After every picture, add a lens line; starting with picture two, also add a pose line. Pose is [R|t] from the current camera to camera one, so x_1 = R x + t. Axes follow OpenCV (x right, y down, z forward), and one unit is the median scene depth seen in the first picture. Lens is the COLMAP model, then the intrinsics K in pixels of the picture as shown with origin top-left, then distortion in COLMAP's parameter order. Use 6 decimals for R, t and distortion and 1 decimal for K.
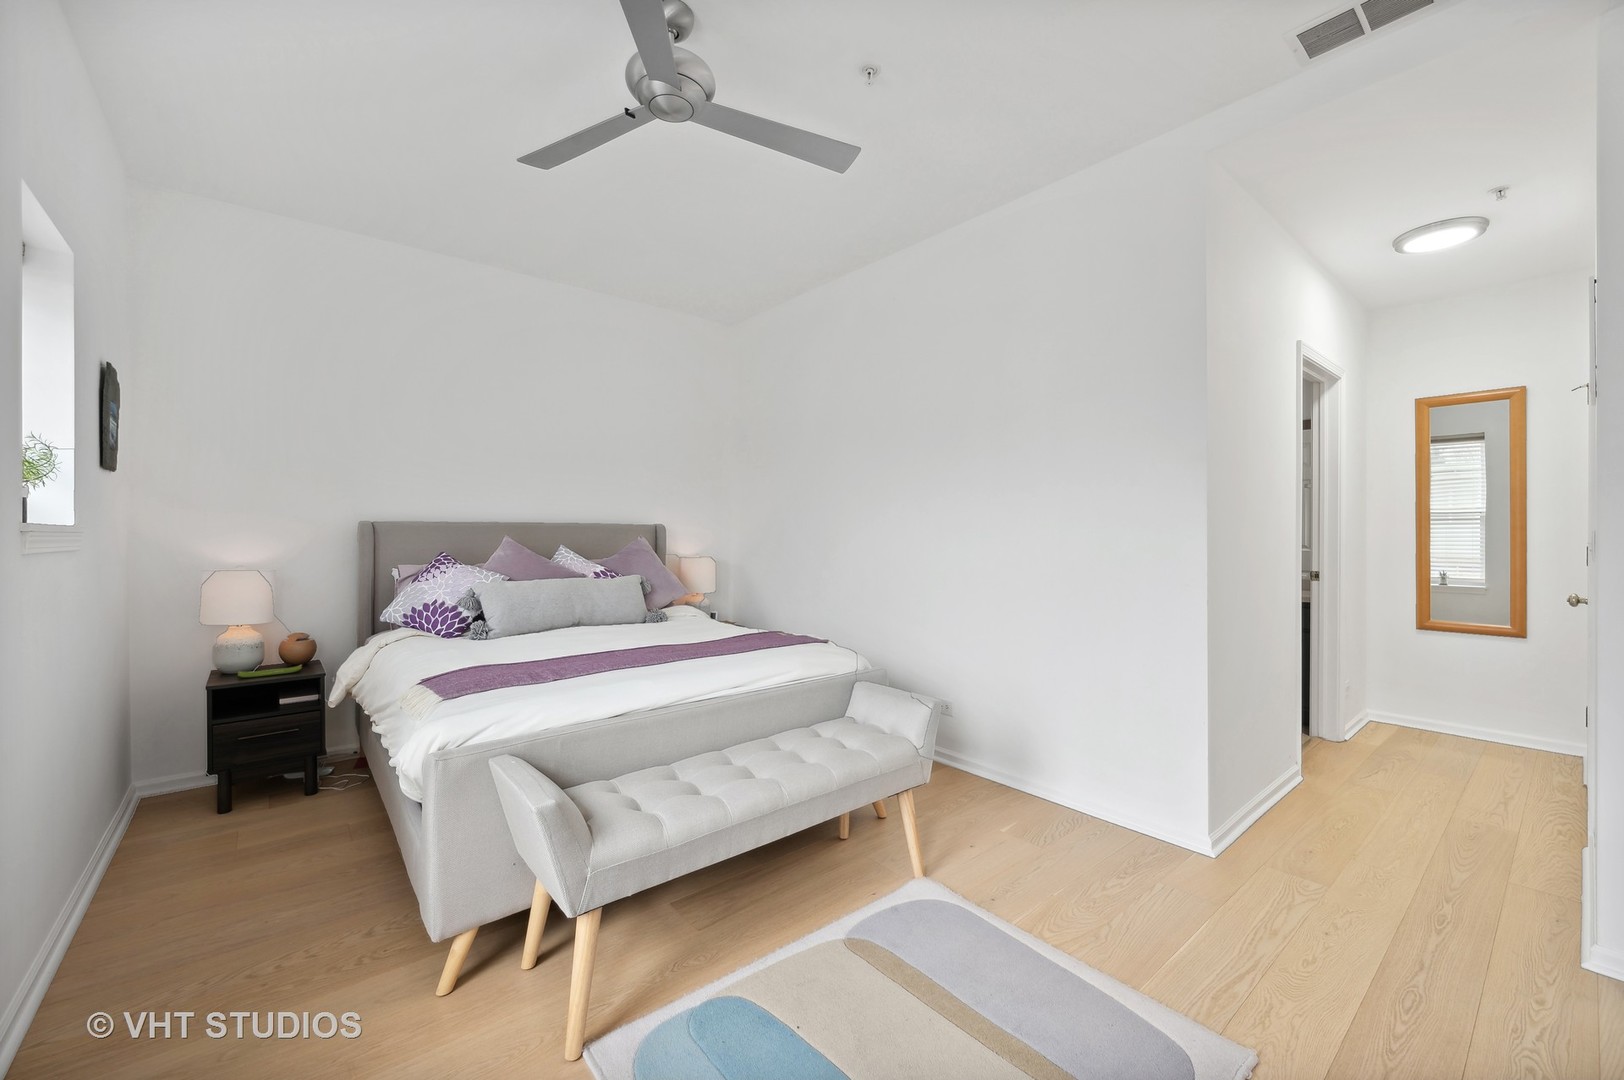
lens RADIAL K [[654.3, 0, 813.6], [0, 654.3, 533.4], [0, 0, 1]] dist [0.004541, 0.000600]
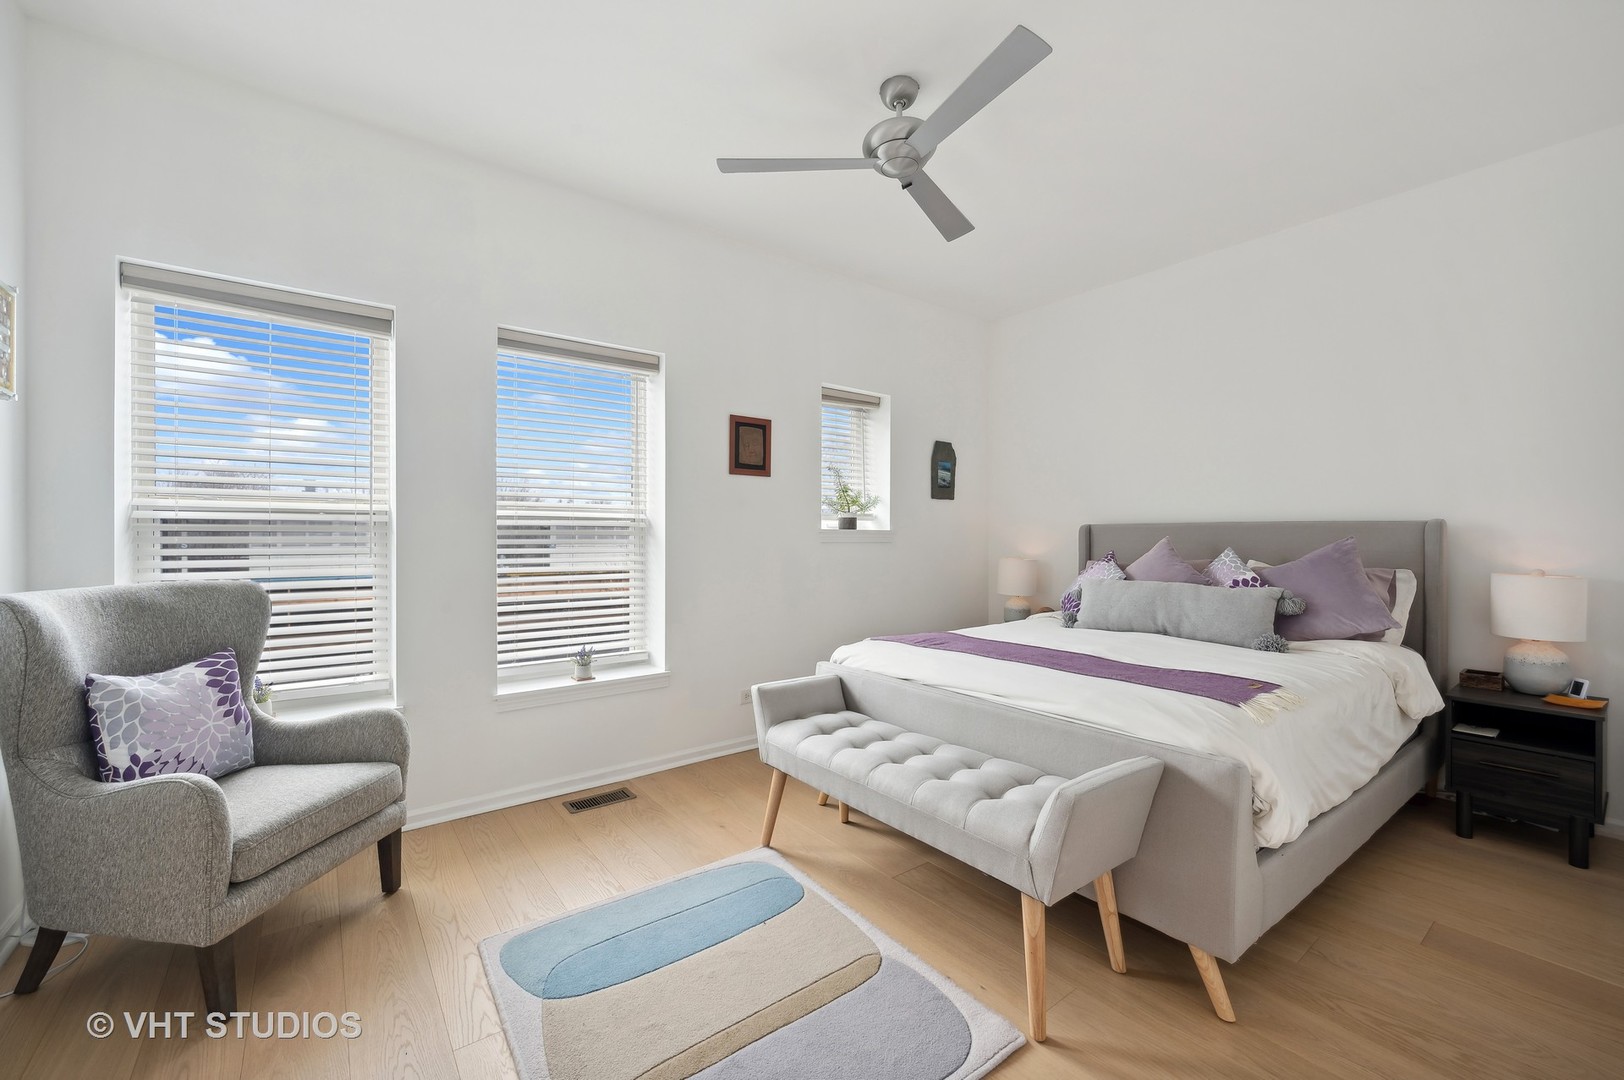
lens RADIAL K [[654.3, 0, 814.0], [0, 654.3, 538.6], [0, 0, 1]] dist [0.004541, 0.000600]
pose [[-0.055408, 0.001633, -0.998462, 0.621477], [-0.002421, 0.999996, 0.001769, 0.006917], [0.998461, 0.002515, -0.055403, 0.591819]]
